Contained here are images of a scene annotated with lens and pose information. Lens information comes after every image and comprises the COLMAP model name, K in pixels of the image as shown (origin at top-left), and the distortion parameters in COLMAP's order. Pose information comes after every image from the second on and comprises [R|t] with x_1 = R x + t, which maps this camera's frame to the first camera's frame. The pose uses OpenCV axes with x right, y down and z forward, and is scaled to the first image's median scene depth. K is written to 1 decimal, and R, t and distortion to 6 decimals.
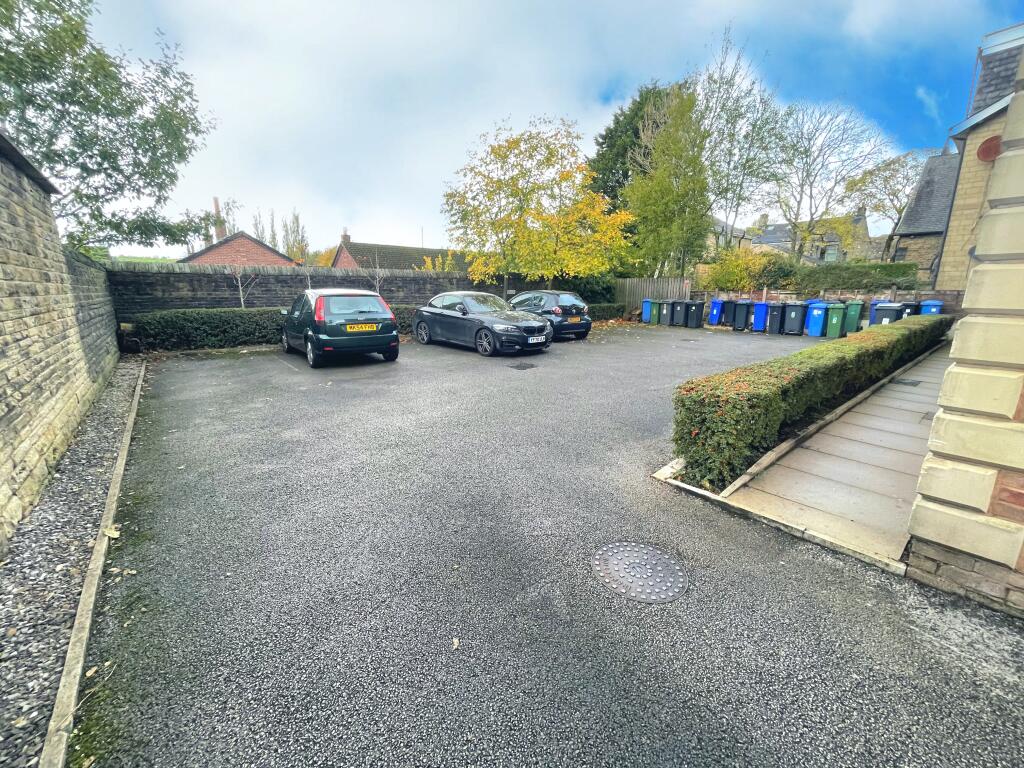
lens RADIAL K [[410.7, 0, 510.0], [0, 410.7, 386.2], [0, 0, 1]] dist [-0.001957, -0.000221]
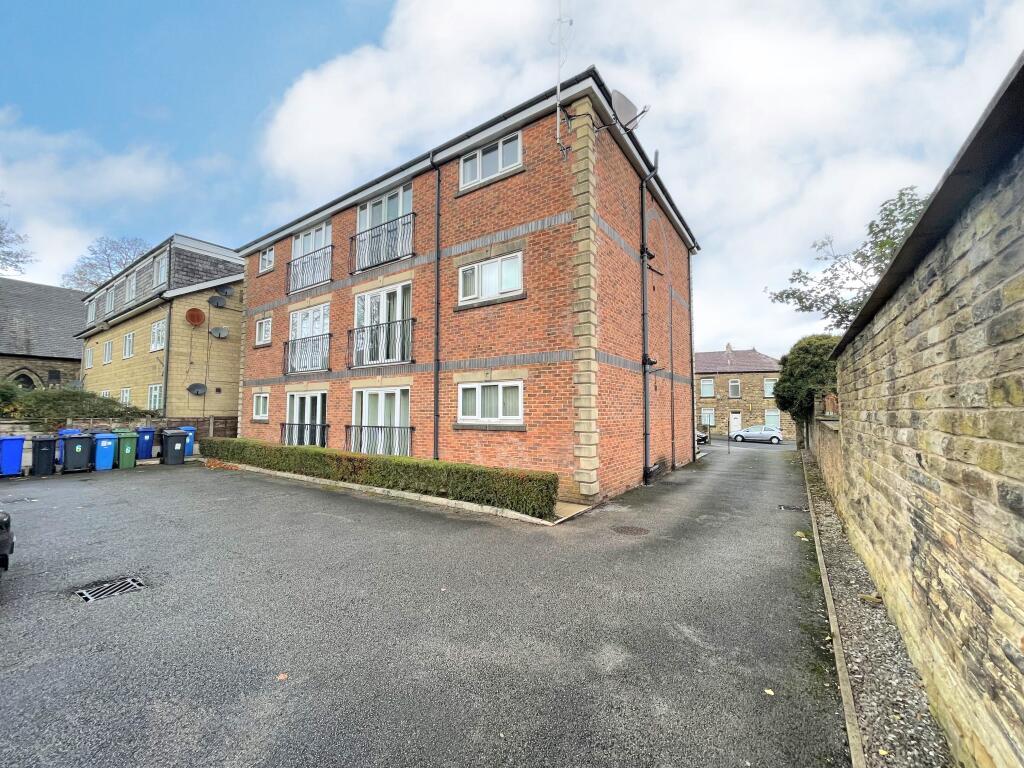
lens RADIAL K [[410.7, 0, 508.7], [0, 410.7, 387.0], [0, 0, 1]] dist [-0.001957, -0.000221]
pose [[-0.271261, 0.058377, 0.960734, -0.762416], [0.213933, 0.976848, 0.001048, -0.236842], [-0.938430, 0.205817, -0.277470, 0.825445]]
